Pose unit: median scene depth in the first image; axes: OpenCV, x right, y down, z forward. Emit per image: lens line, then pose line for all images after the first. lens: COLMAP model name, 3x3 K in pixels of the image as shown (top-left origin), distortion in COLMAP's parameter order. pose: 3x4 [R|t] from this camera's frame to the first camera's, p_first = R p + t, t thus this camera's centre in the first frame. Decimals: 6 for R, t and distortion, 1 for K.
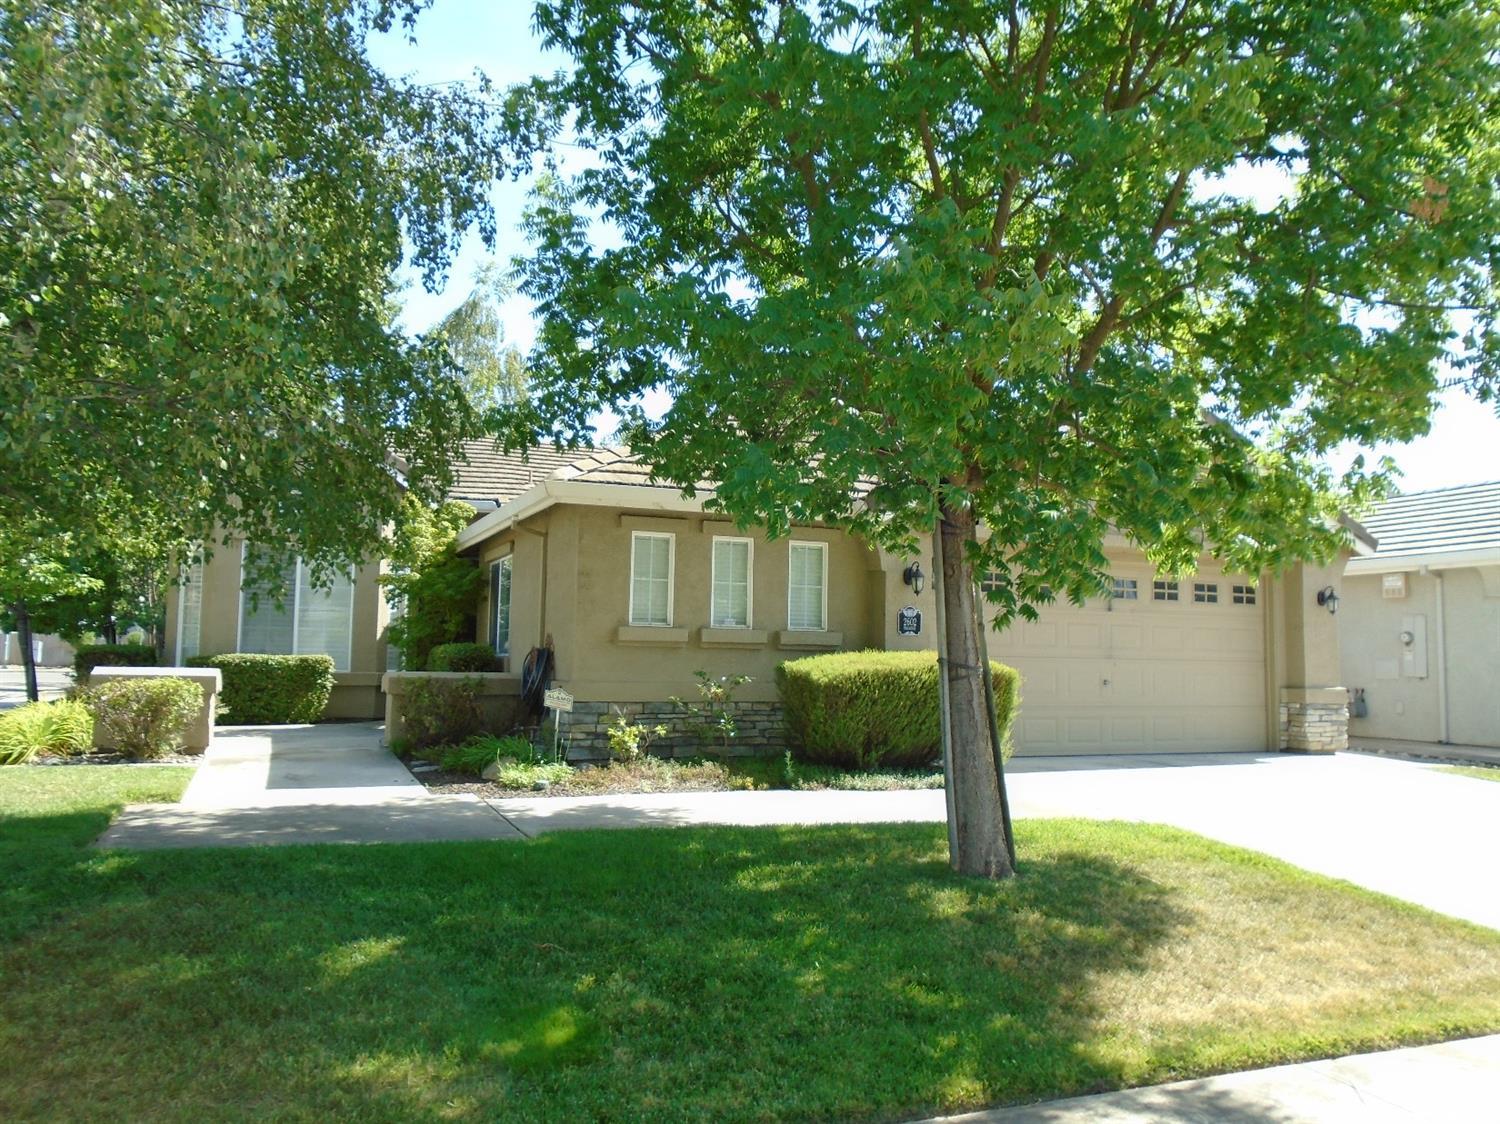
lens RADIAL K [[1166.2, 0, 747.1], [0, 1166.2, 562.1], [0, 0, 1]] dist [-0.016447, 0.008491]
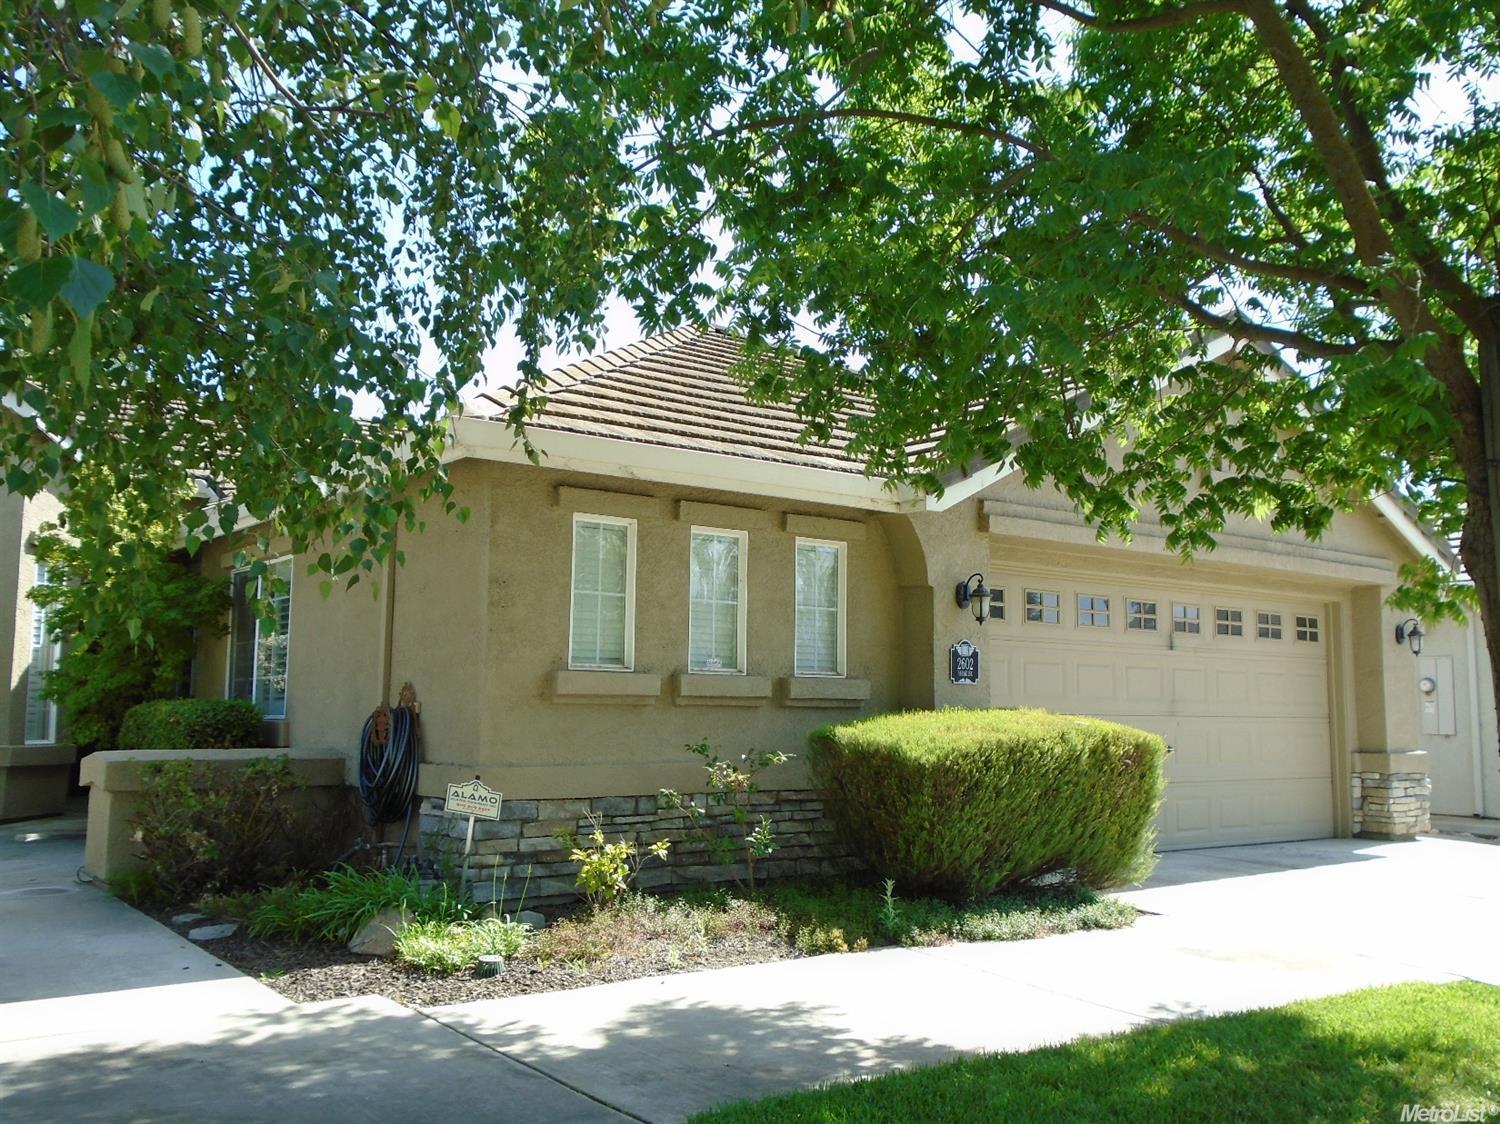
lens RADIAL K [[1366.9, 0, 743.6], [0, 1366.9, 553.9], [0, 0, 1]] dist [0.006042, 0.000000]
pose [[0.966773, 0.022415, 0.254653, -0.195976], [-0.015063, 0.999413, -0.030783, 0.015616], [-0.255194, 0.025924, 0.966542, 0.299366]]
